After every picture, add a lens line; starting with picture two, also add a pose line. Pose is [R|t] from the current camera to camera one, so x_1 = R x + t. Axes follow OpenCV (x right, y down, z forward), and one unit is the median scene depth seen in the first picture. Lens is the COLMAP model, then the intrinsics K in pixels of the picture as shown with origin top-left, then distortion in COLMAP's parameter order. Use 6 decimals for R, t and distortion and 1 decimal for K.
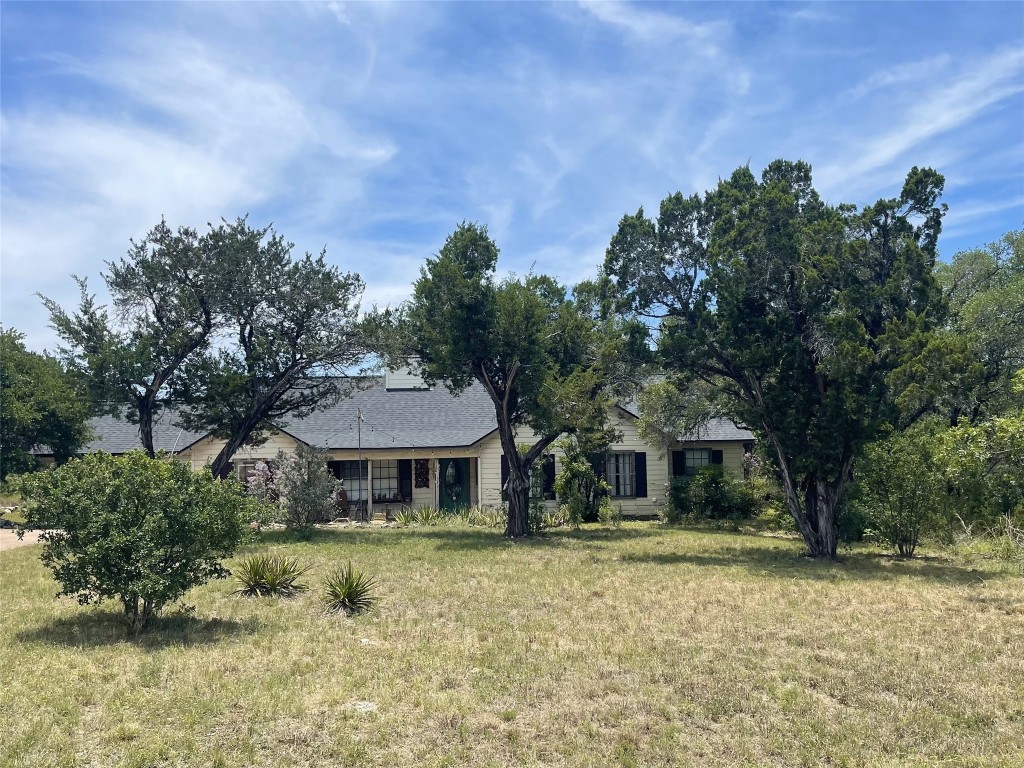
lens RADIAL K [[1602.4, 0, 495.8], [0, 1602.4, 364.7], [0, 0, 1]] dist [0.216886, -1.014316]
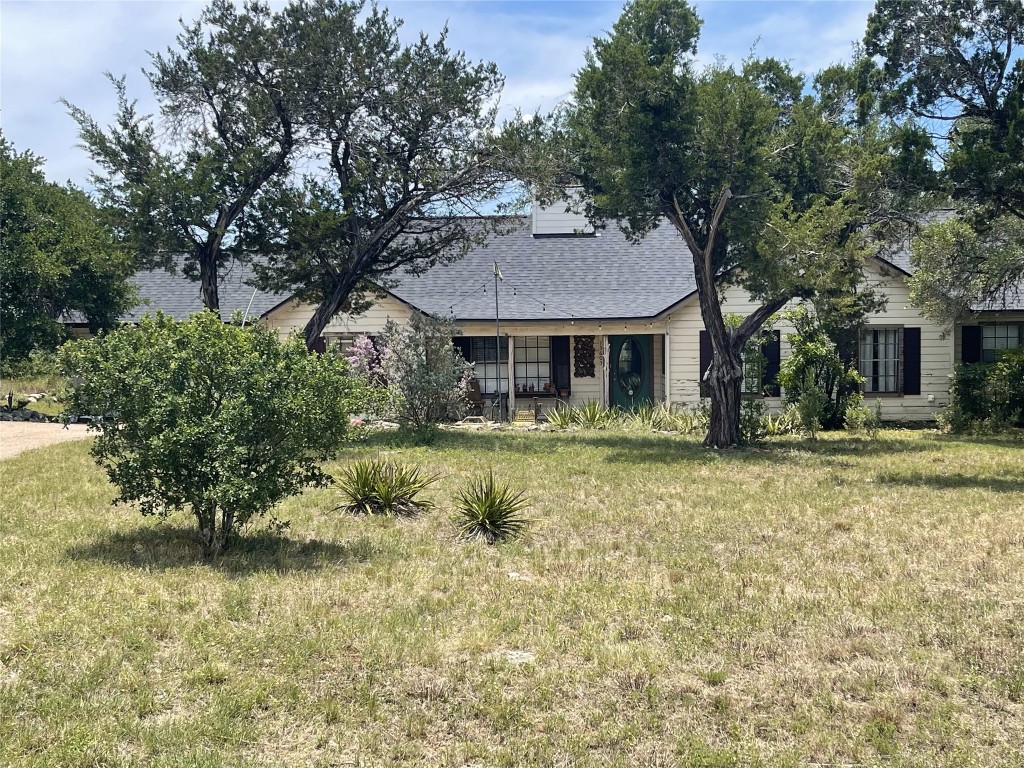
lens RADIAL K [[1602.4, 0, 495.8], [0, 1602.4, 364.7], [0, 0, 1]] dist [0.216886, -1.014316]
pose [[0.982530, 0.014731, -0.185520, 0.044672], [0.018234, 0.984446, 0.174738, -0.050299], [0.185209, -0.175068, 0.966979, 0.312412]]
